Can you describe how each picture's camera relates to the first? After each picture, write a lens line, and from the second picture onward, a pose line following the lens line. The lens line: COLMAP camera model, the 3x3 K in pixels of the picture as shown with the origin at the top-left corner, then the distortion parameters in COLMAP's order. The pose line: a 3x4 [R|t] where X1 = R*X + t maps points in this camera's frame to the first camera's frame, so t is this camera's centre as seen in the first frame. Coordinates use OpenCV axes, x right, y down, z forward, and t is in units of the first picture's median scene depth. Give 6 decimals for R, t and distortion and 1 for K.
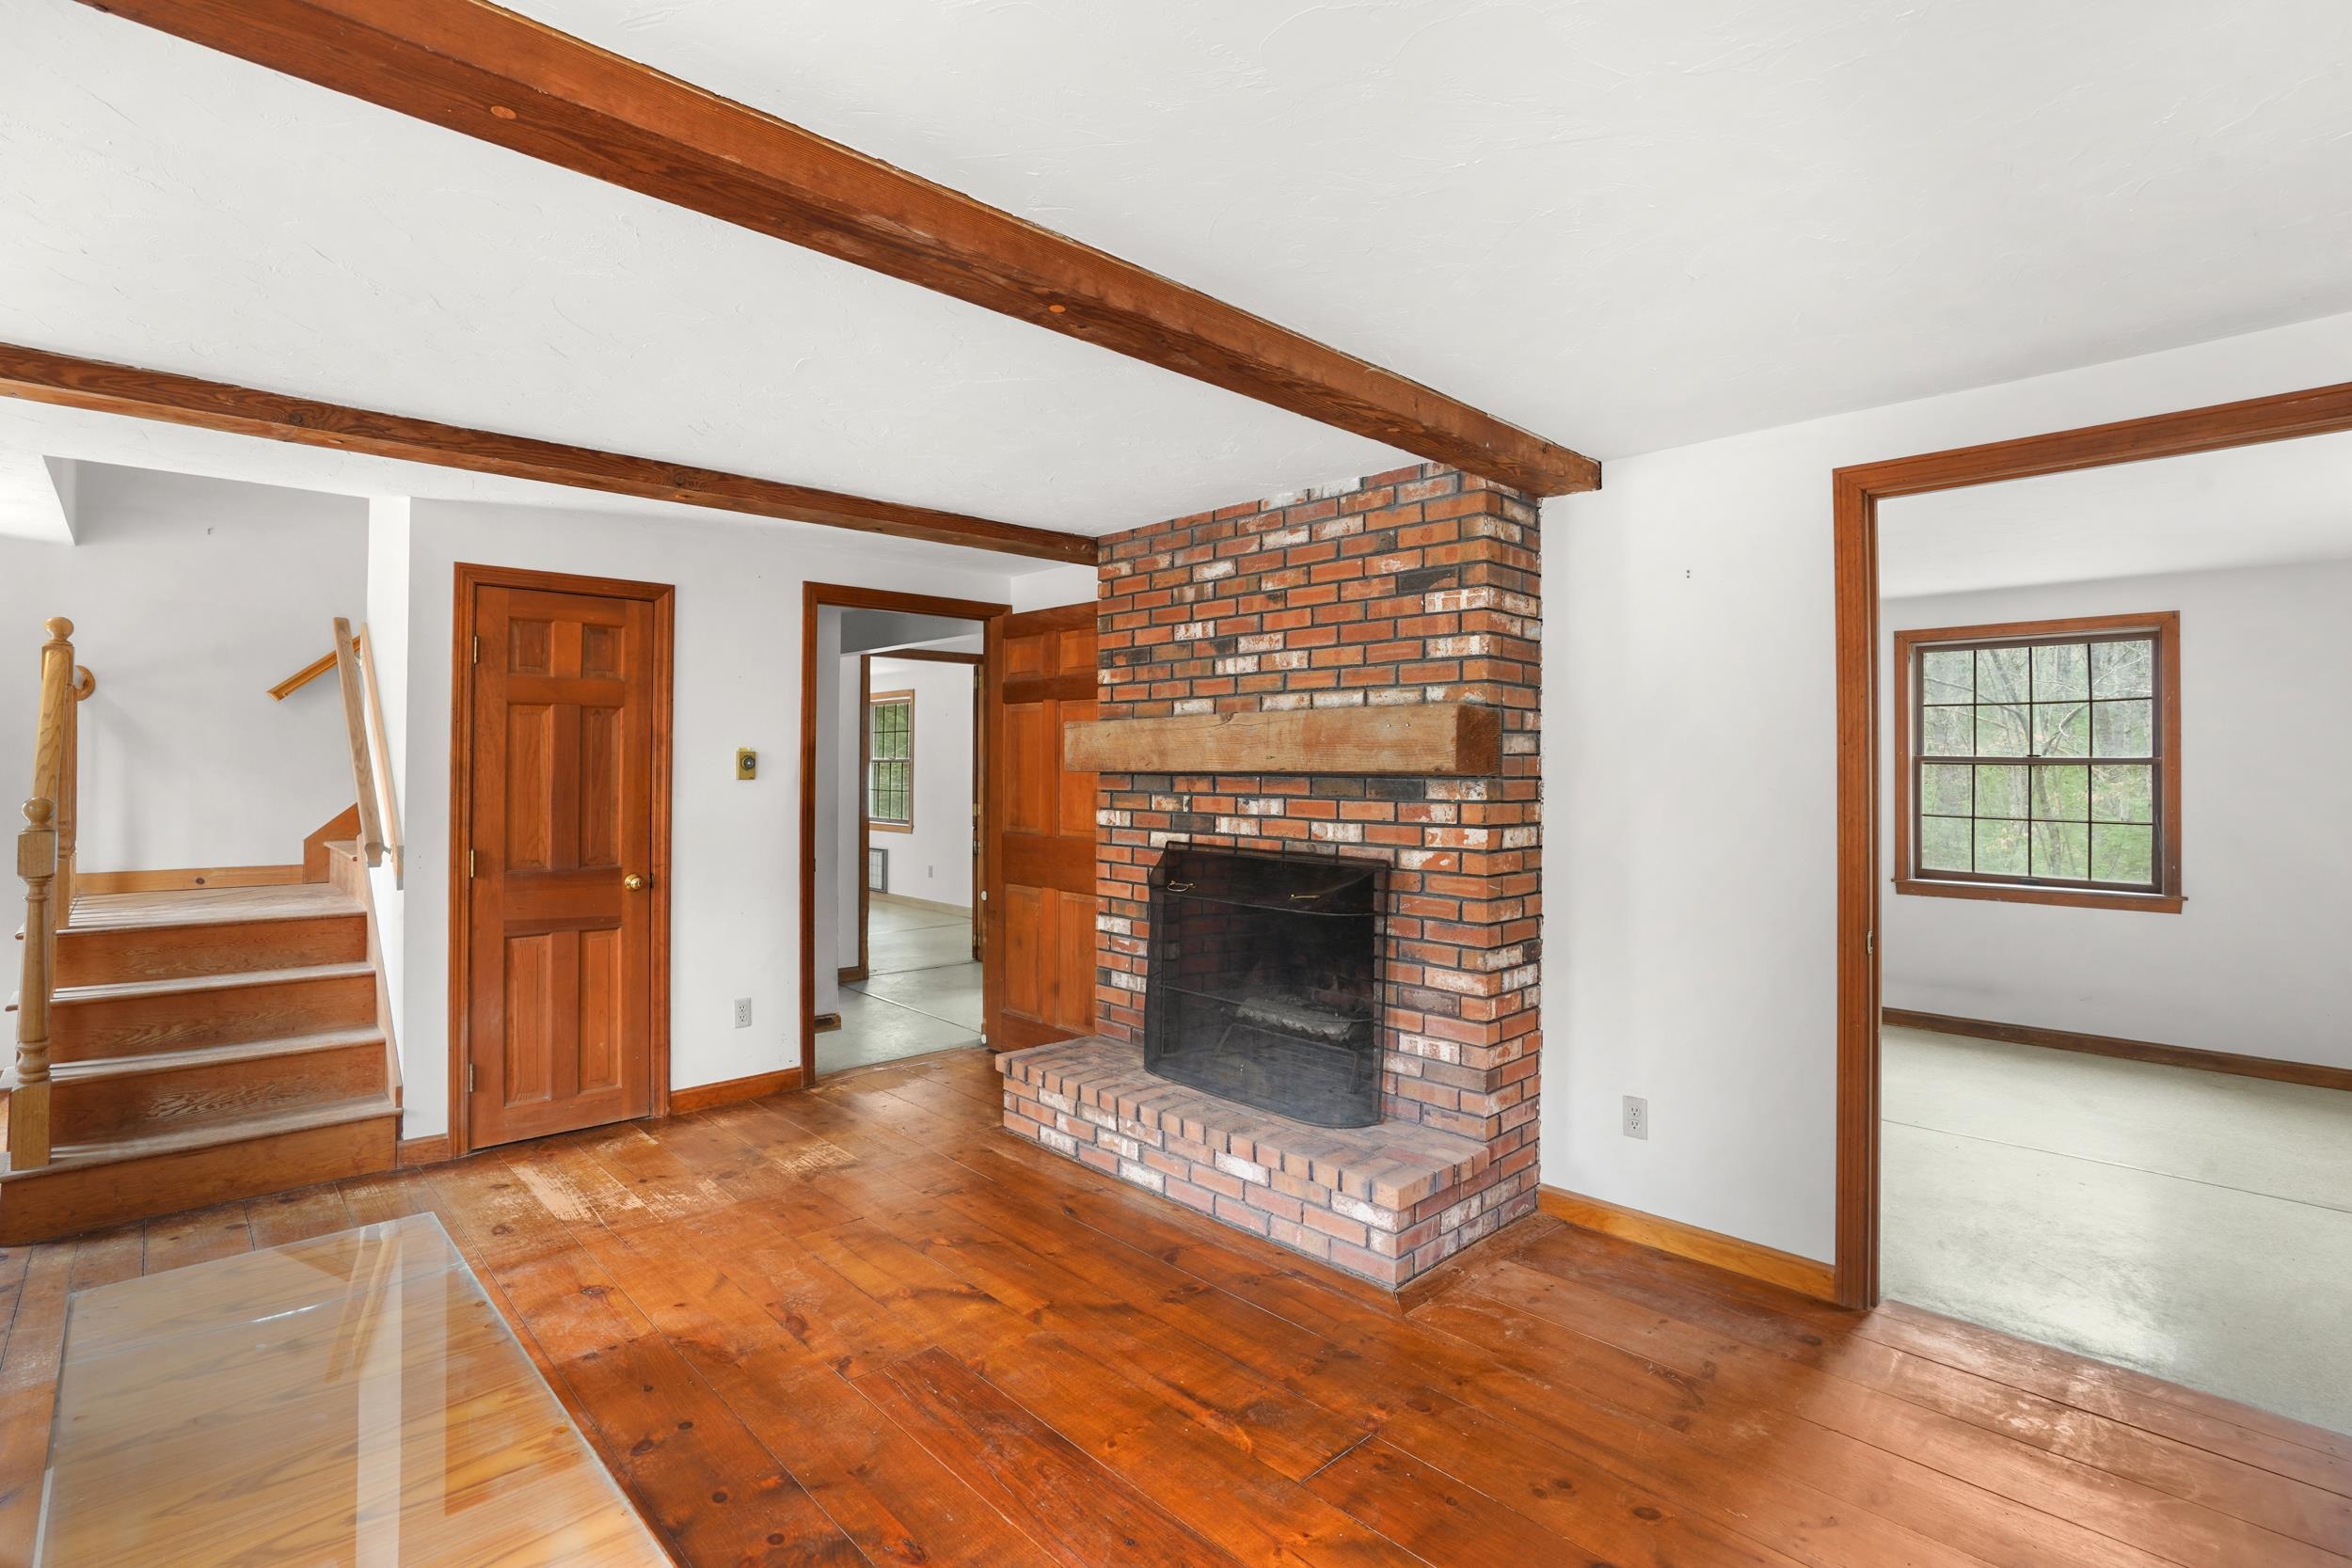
lens RADIAL K [[1101.6, 0, 1159.8], [0, 1101.6, 760.4], [0, 0, 1]] dist [-0.062266, 0.021618]
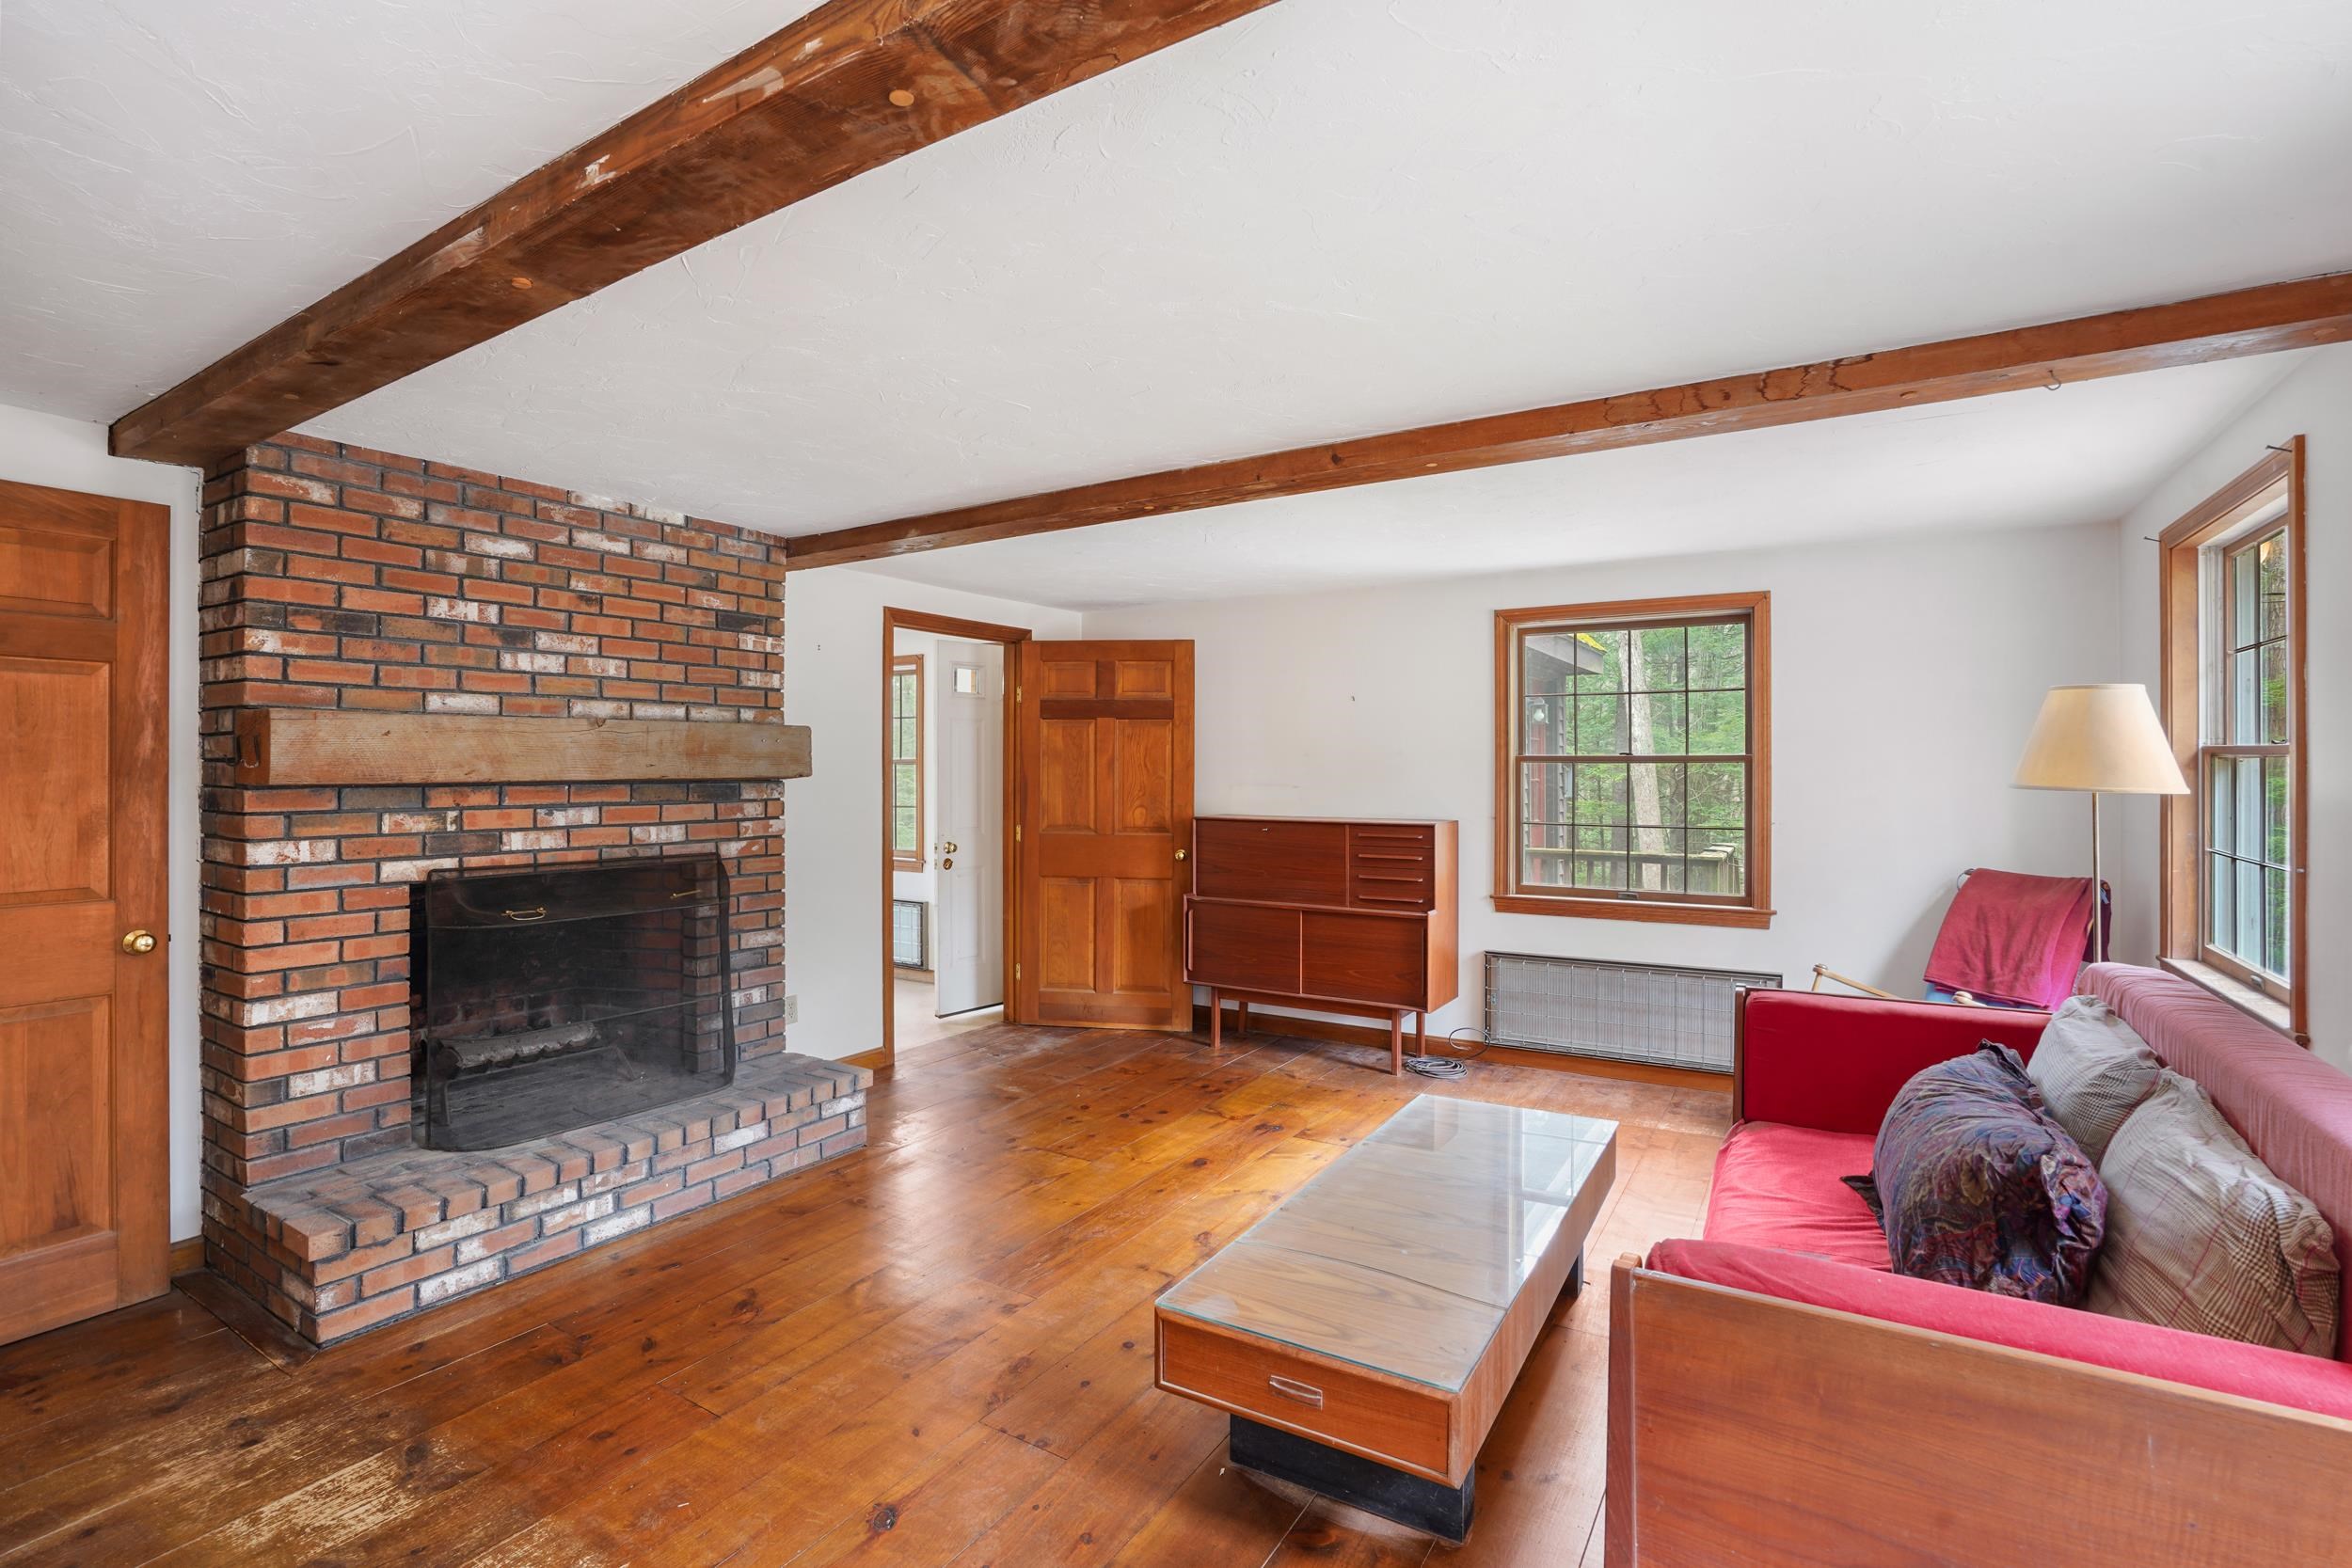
lens RADIAL K [[1101.6, 0, 1159.8], [0, 1101.6, 760.4], [0, 0, 1]] dist [-0.062266, 0.021618]
pose [[-0.248785, -0.004017, 0.968550, -0.955613], [-0.012688, 0.999919, 0.000888, -0.013968], [-0.968476, -0.012068, -0.248816, 0.756357]]
